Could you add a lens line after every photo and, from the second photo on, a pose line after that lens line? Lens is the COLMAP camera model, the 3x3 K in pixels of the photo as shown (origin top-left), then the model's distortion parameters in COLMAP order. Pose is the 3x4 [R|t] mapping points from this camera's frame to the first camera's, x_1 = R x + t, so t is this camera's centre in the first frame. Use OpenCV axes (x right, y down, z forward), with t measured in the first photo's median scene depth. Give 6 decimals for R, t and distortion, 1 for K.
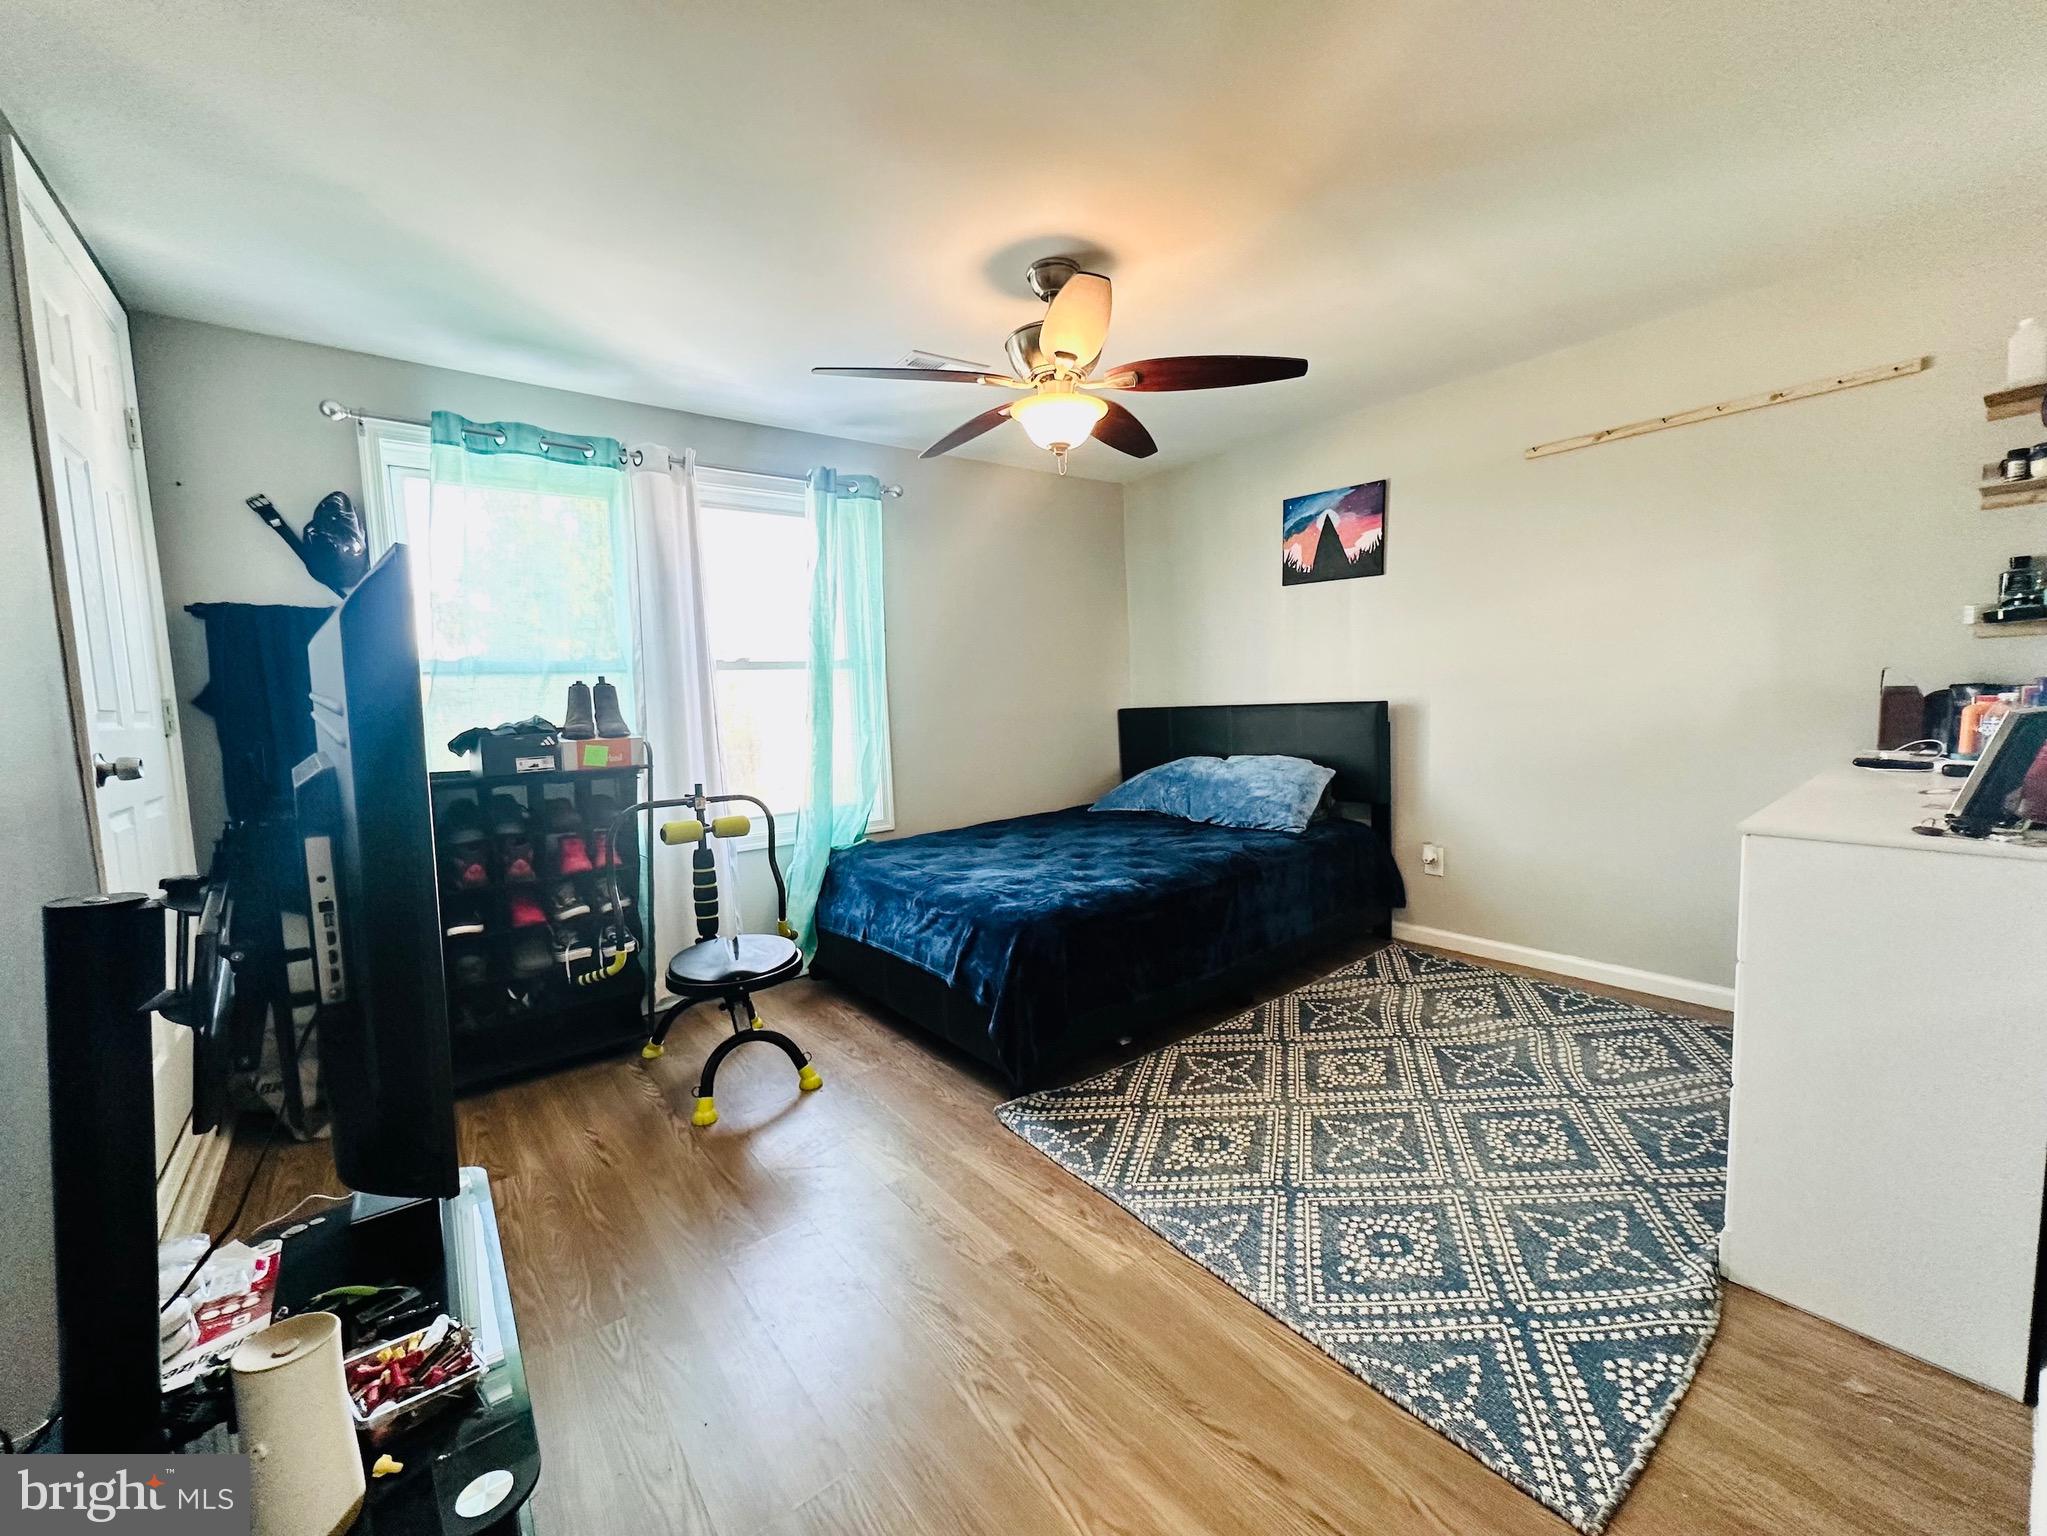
lens RADIAL K [[816.5, 0, 1023.8], [0, 816.5, 764.7], [0, 0, 1]] dist [-0.003359, 0.001306]
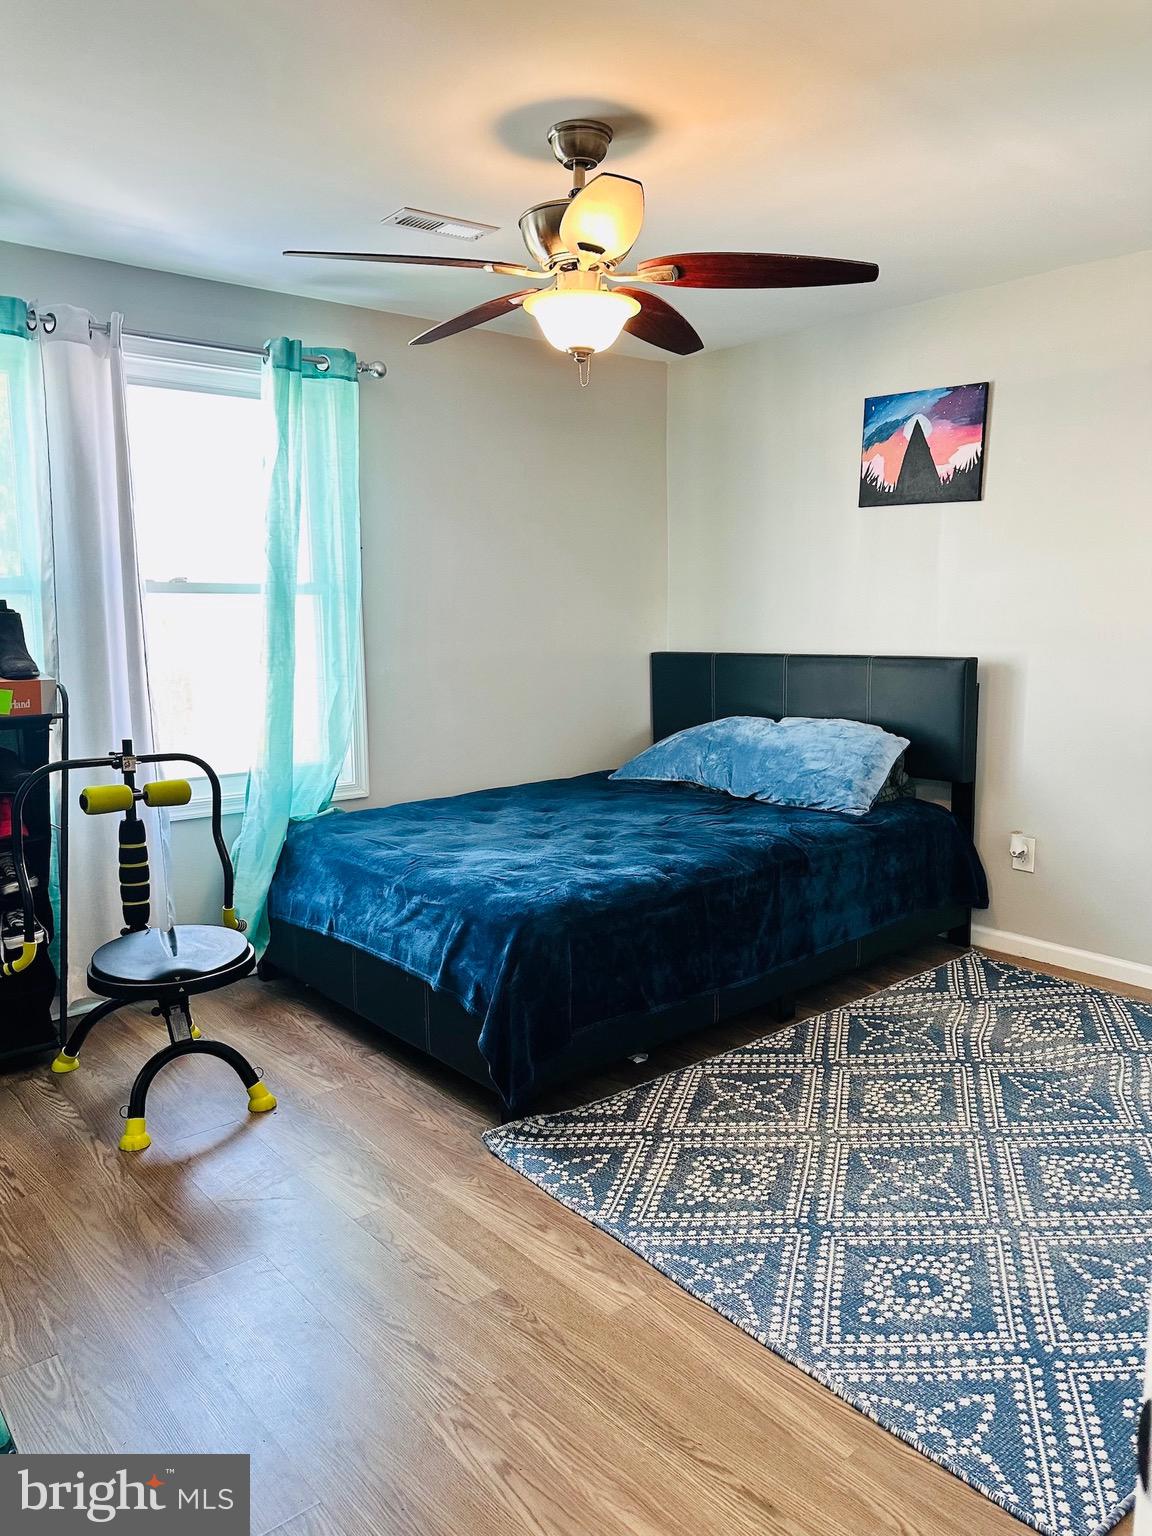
lens RADIAL K [[1079.1, 0, 575.4], [0, 1079.1, 755.4], [0, 0, 1]] dist [0.060290, -0.076286]
pose [[0.998841, 0.027921, 0.039217, 0.004818], [-0.029805, 0.998388, 0.048294, -0.028061], [-0.037805, -0.049407, 0.998063, -0.104086]]
